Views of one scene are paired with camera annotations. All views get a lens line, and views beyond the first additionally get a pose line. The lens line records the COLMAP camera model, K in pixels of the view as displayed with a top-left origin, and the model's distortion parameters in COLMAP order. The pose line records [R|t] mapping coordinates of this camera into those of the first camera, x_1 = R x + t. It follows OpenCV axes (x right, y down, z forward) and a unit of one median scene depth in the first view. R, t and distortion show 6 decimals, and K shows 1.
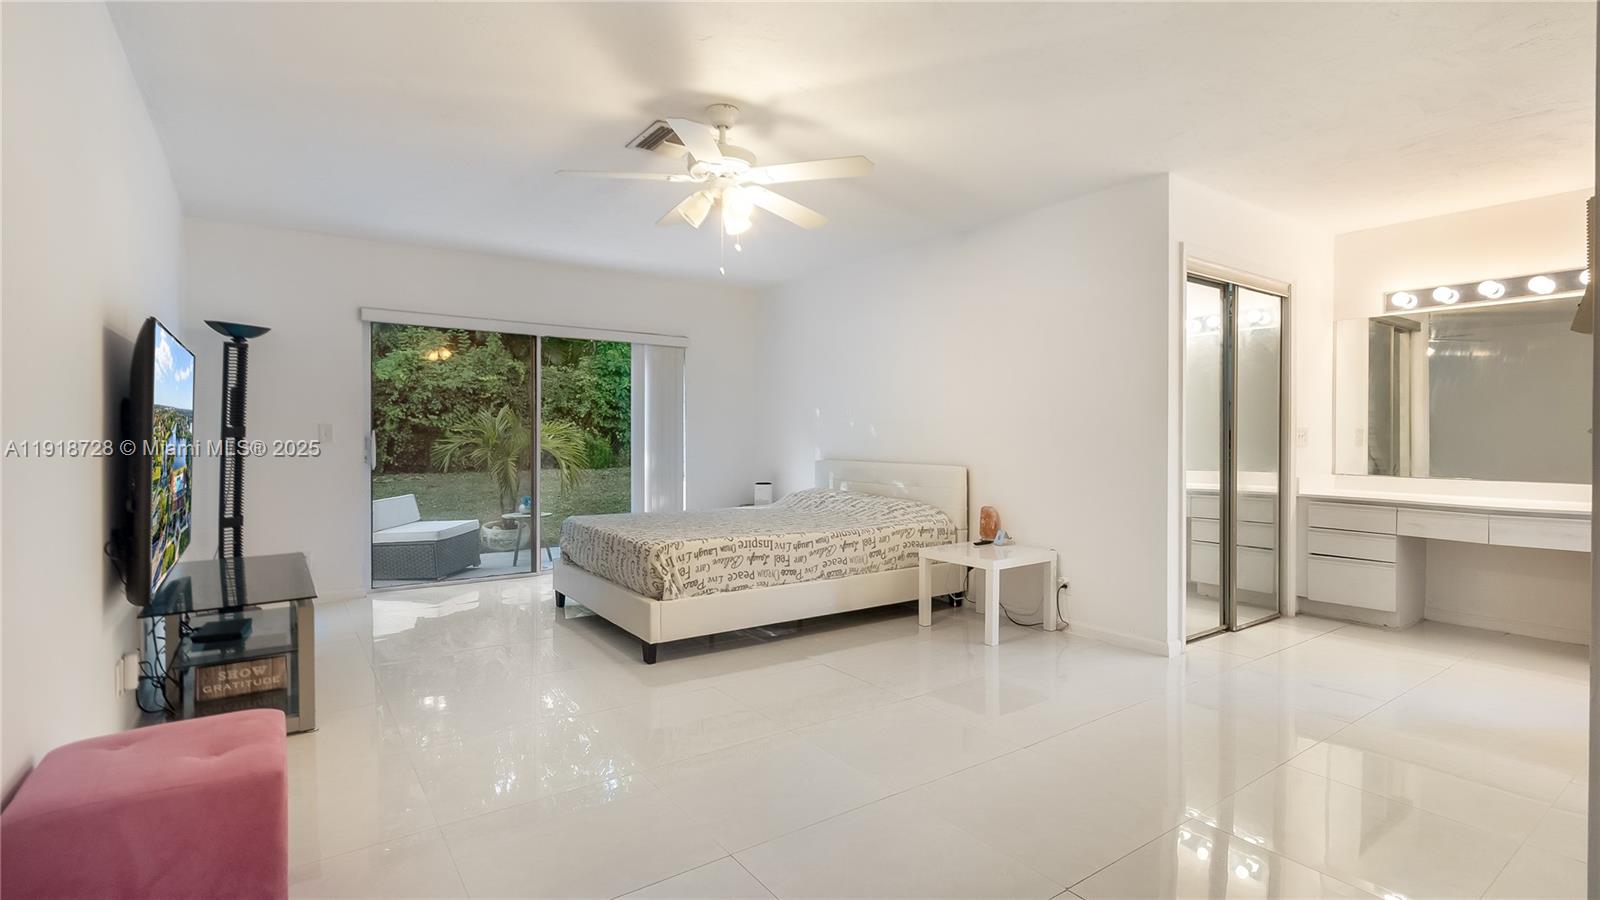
lens RADIAL K [[738.1, 0, 804.1], [0, 738.1, 441.3], [0, 0, 1]] dist [-0.002944, 0.000141]
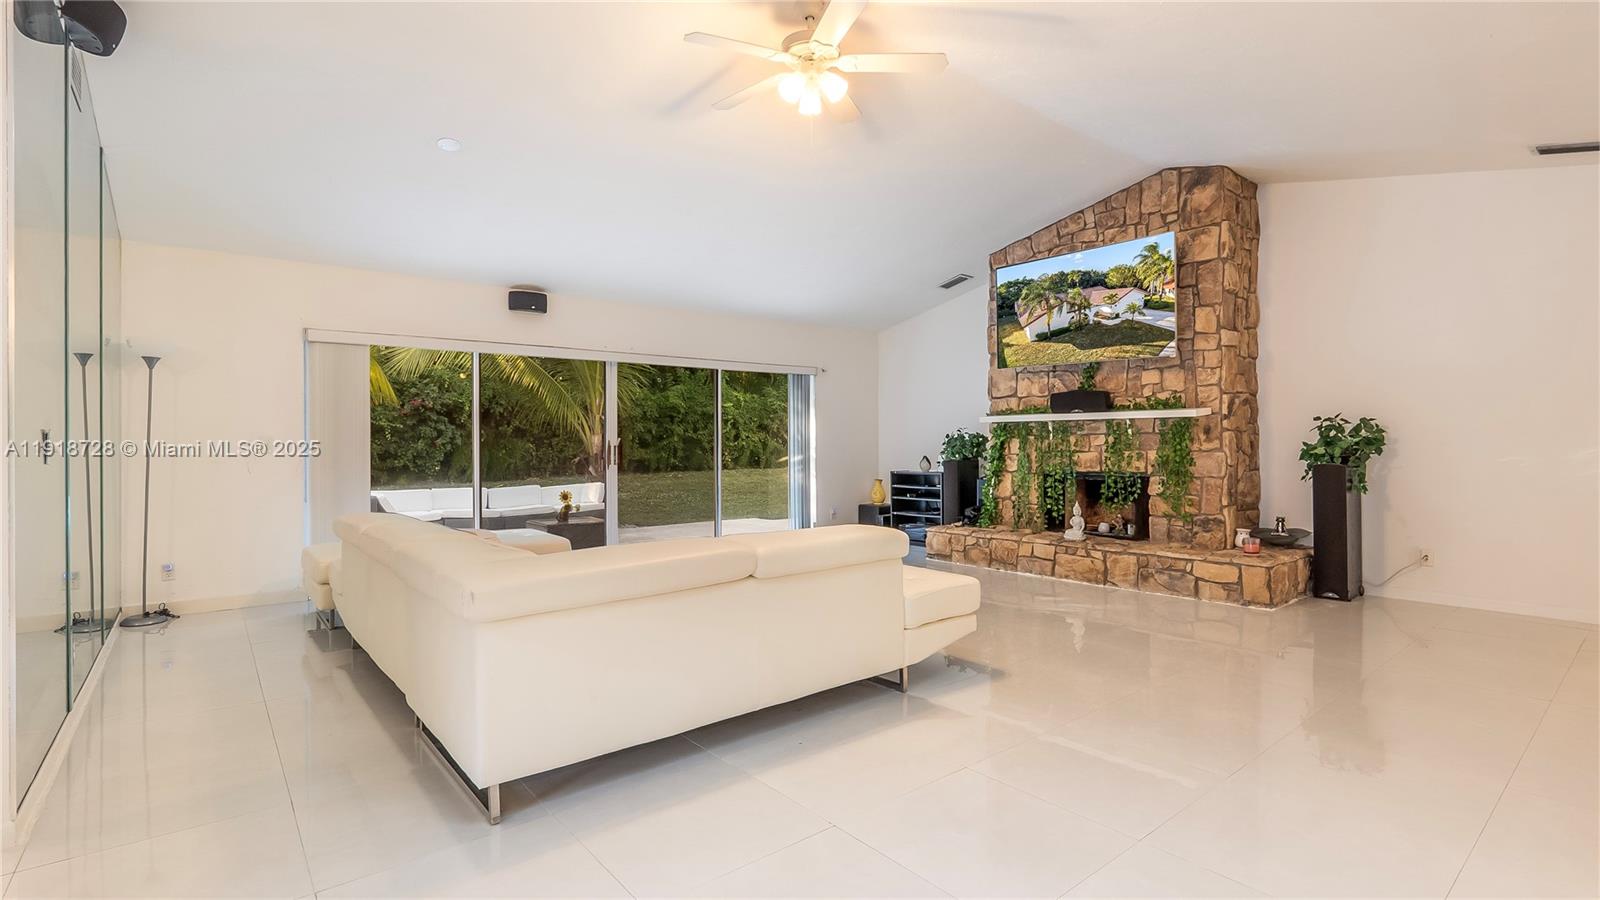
lens RADIAL K [[738.1, 0, 804.1], [0, 738.1, 441.3], [0, 0, 1]] dist [-0.002944, 0.000141]
pose [[0.997654, -0.009624, 0.067774, -0.389431], [0.010440, 0.999877, -0.011698, 0.004002], [-0.067653, 0.012378, 0.997632, -0.457267]]
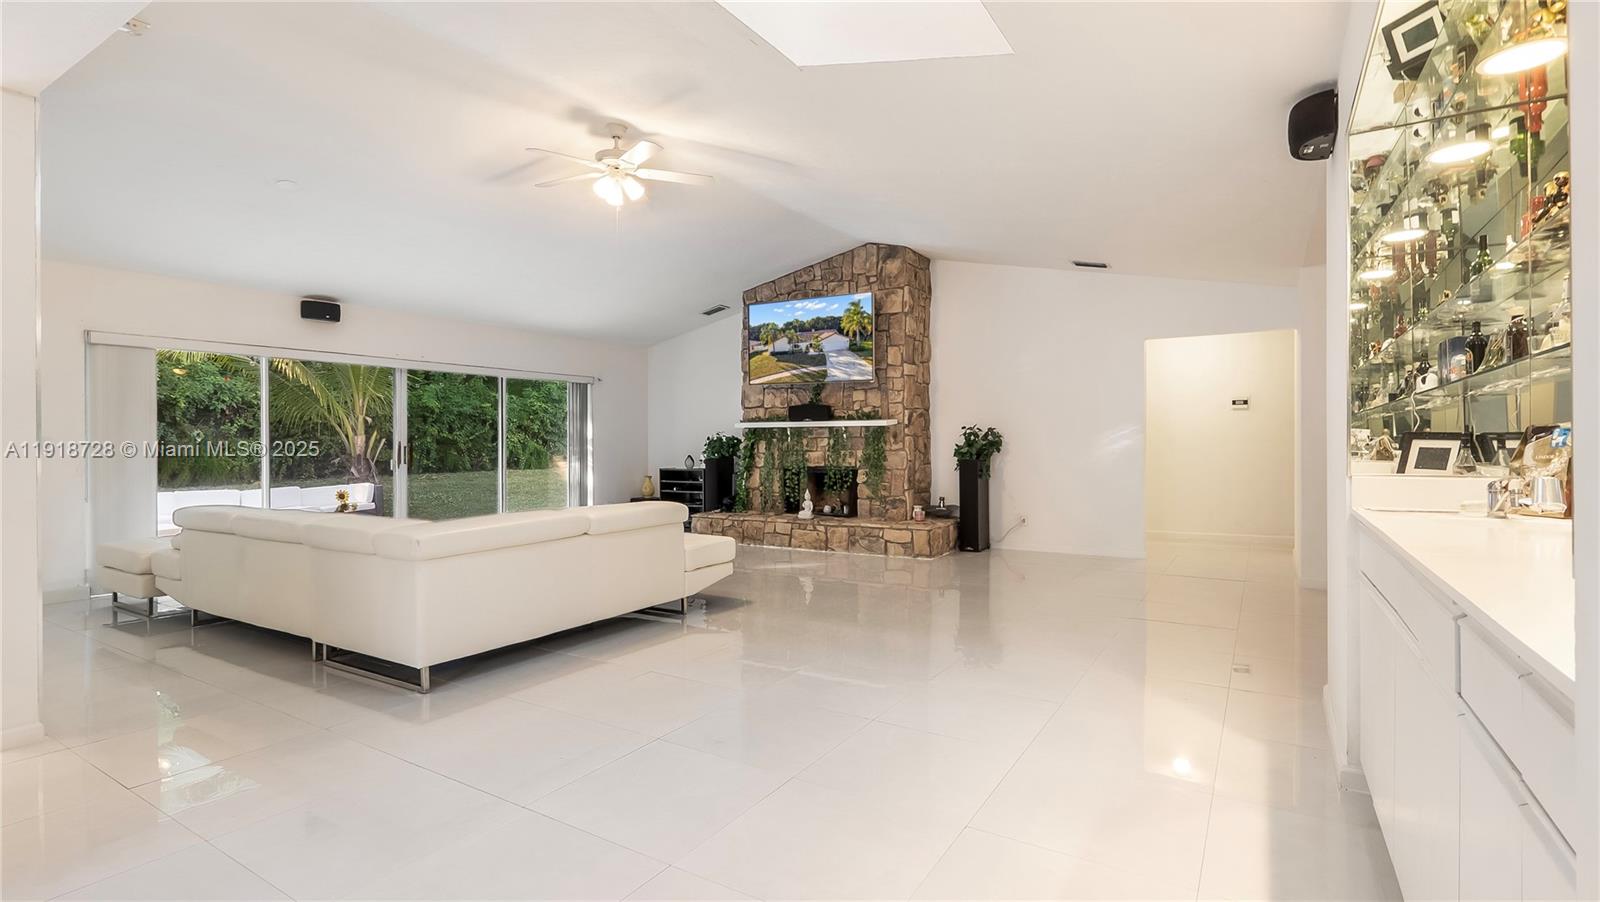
lens RADIAL K [[750.7, 0, 800.0], [0, 750.7, 444.5], [0, 0, 1]] dist [-0.003357, 0.000019]
pose [[0.925349, -0.008334, 0.379024, -0.428892], [0.011192, 0.999923, -0.005337, 0.004792], [-0.378950, 0.009181, 0.925371, -0.582497]]
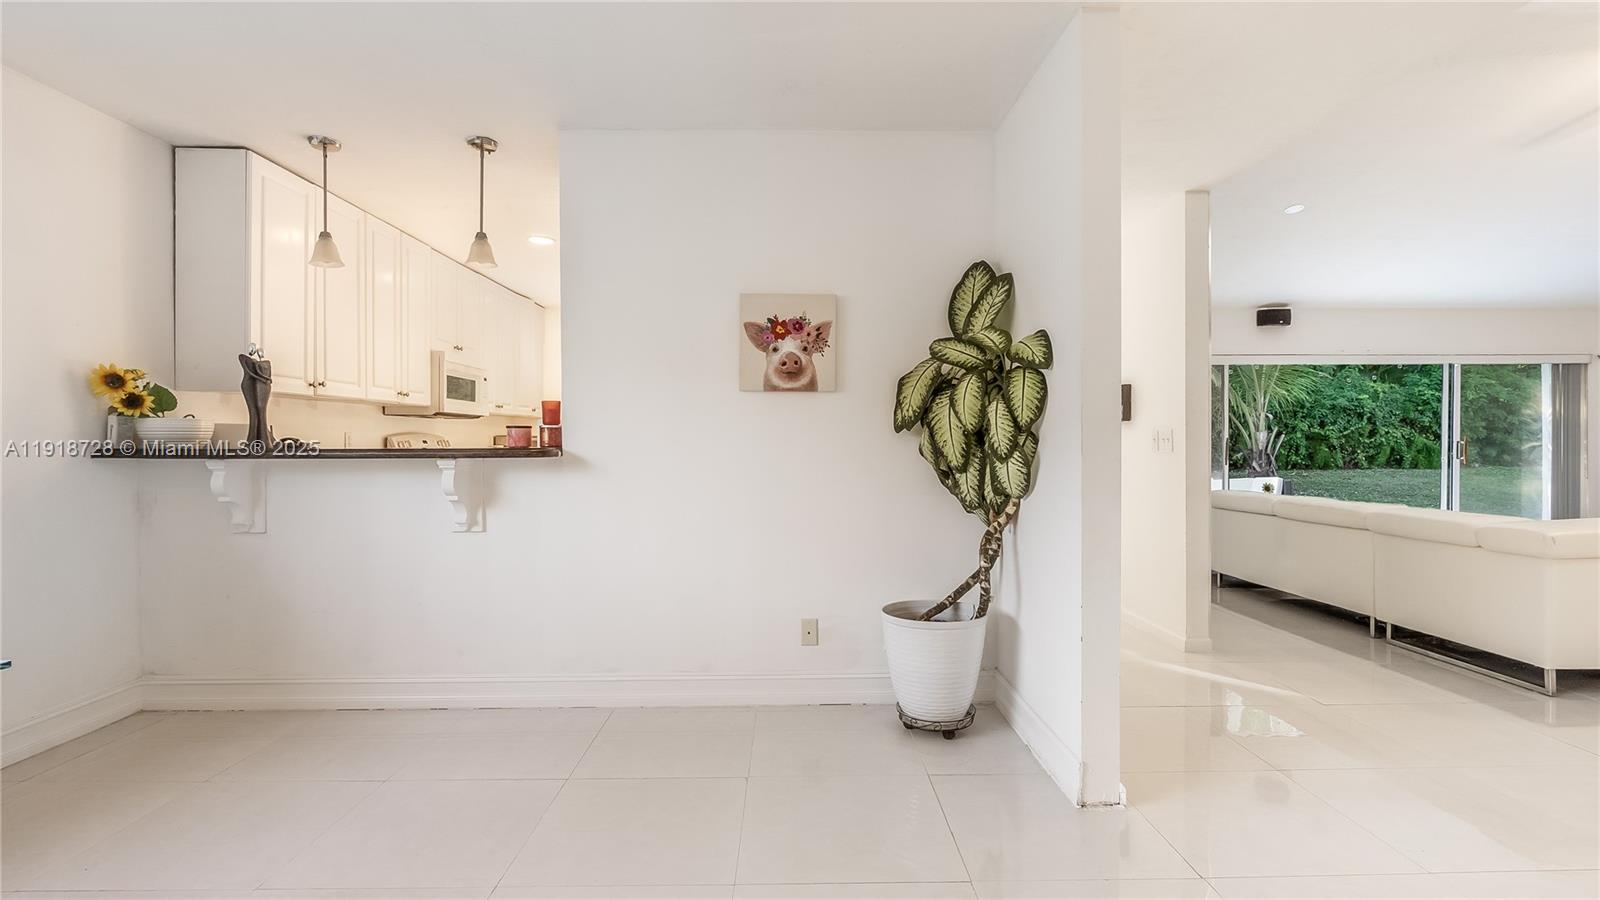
lens RADIAL K [[746.2, 0, 800.0], [0, 746.2, 450.0], [0, 0, 1]] dist [-0.004380, 0.000000]
pose [[0.826916, 0.000320, -0.562326, -0.525839], [0.000629, 0.999999, 0.001495, 0.004694], [0.562326, -0.001590, 0.826914, -0.645452]]
